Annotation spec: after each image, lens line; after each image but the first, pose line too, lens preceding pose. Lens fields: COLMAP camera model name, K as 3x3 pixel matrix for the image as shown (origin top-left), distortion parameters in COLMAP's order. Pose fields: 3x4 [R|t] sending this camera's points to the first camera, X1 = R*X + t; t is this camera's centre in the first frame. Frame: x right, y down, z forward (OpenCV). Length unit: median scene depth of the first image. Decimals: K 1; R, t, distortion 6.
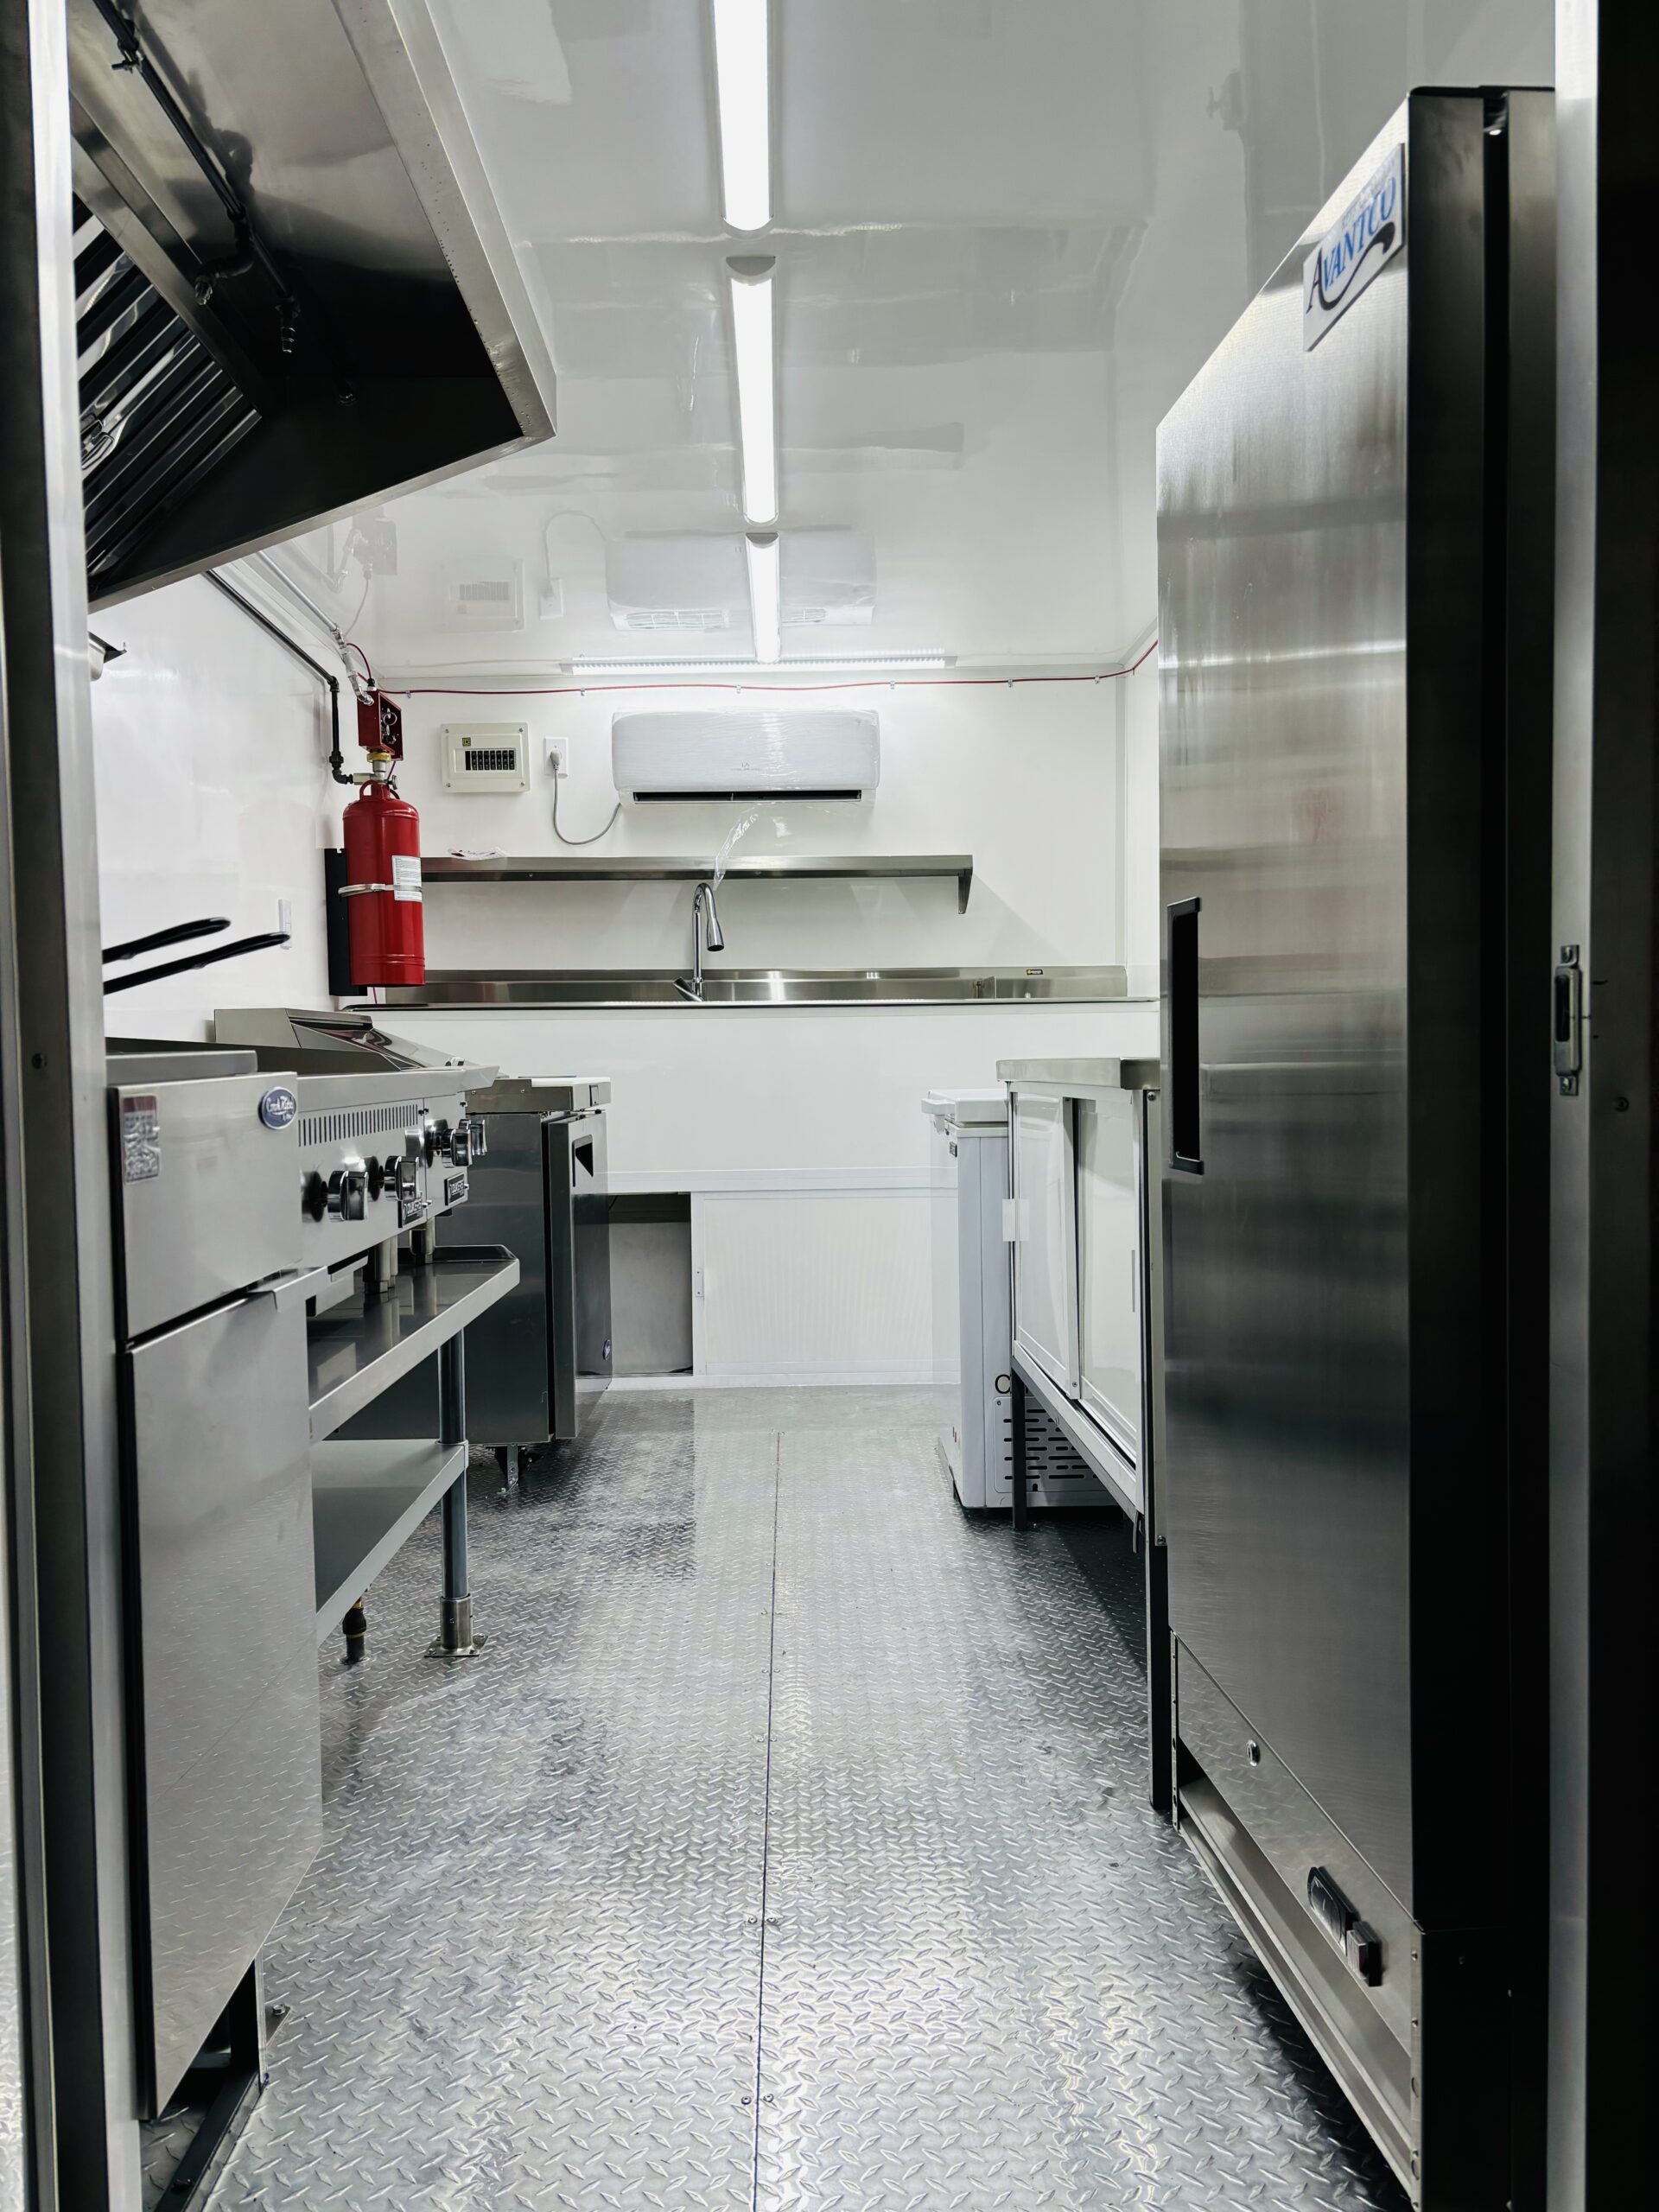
lens RADIAL K [[1693.3, 0, 829.8], [0, 1693.3, 1112.5], [0, 0, 1]] dist [0.008584, -0.005460]
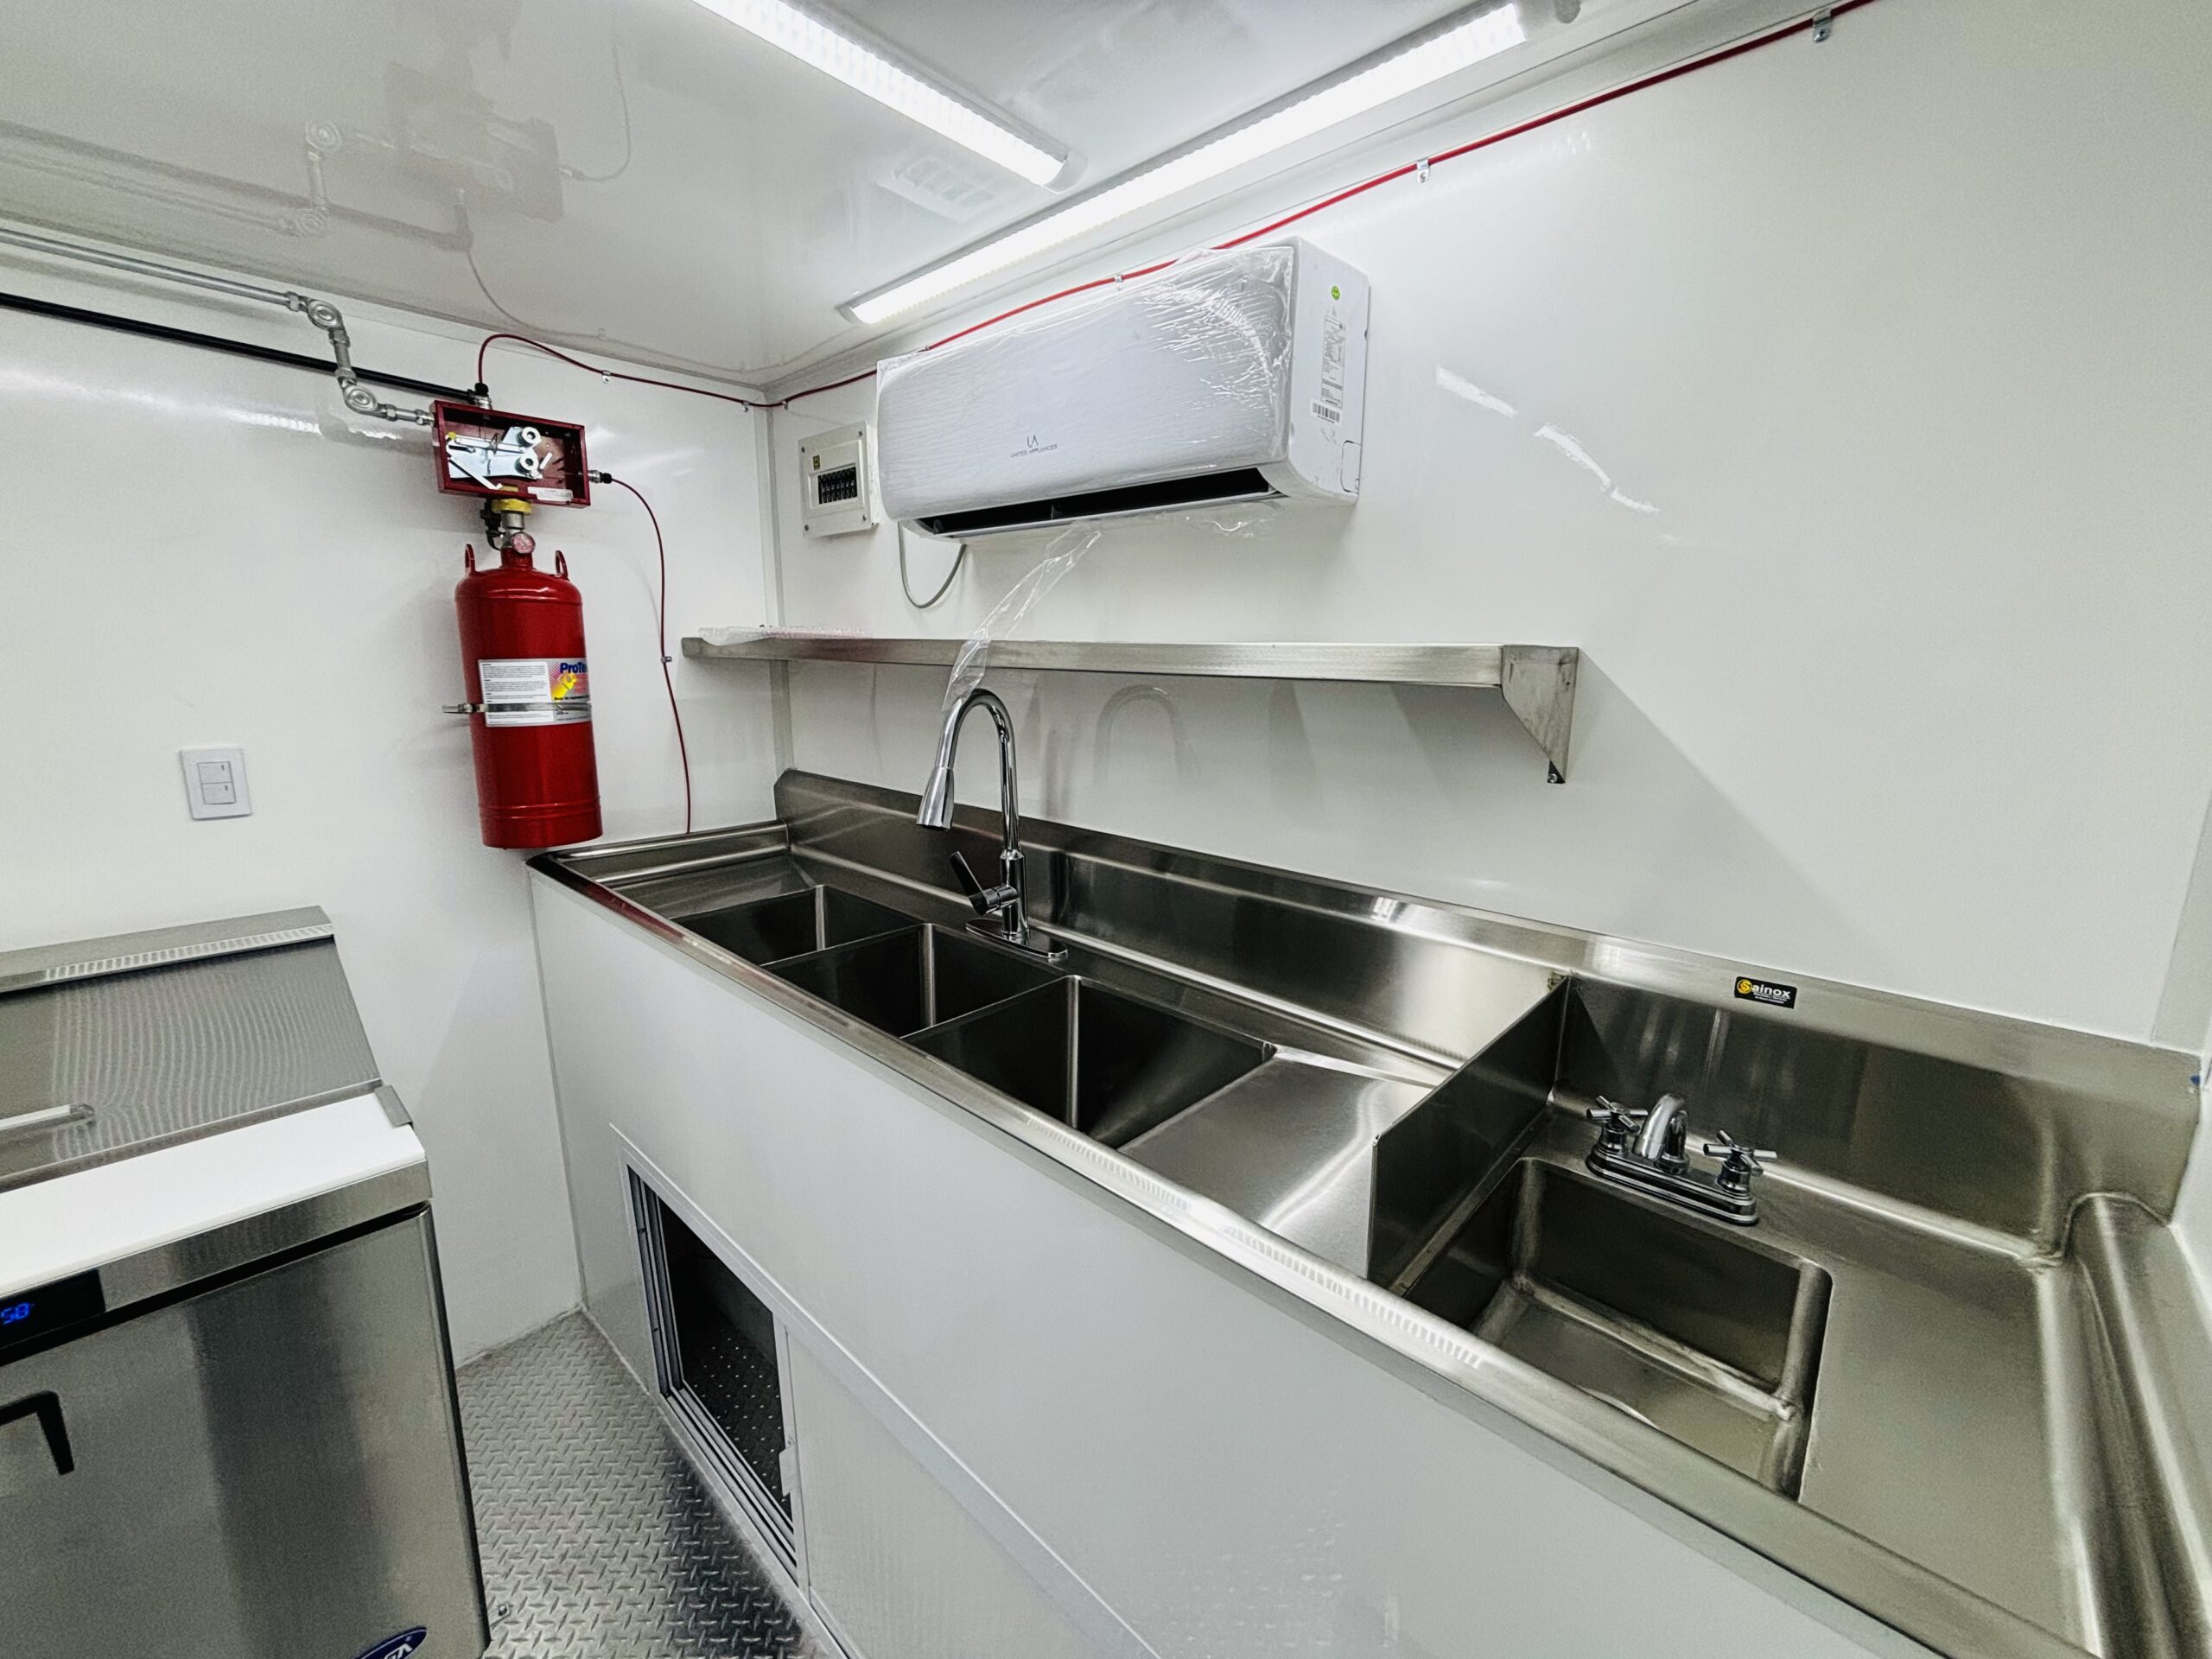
lens RADIAL K [[884.2, 0, 1103.4], [0, 884.2, 824.6], [0, 0, 1]] dist [-0.002725, 0.000233]
pose [[0.715352, 0.154814, -0.681399, 0.148658], [-0.040494, 0.982694, 0.180757, -0.142882], [0.697590, -0.101712, 0.709241, 0.813795]]
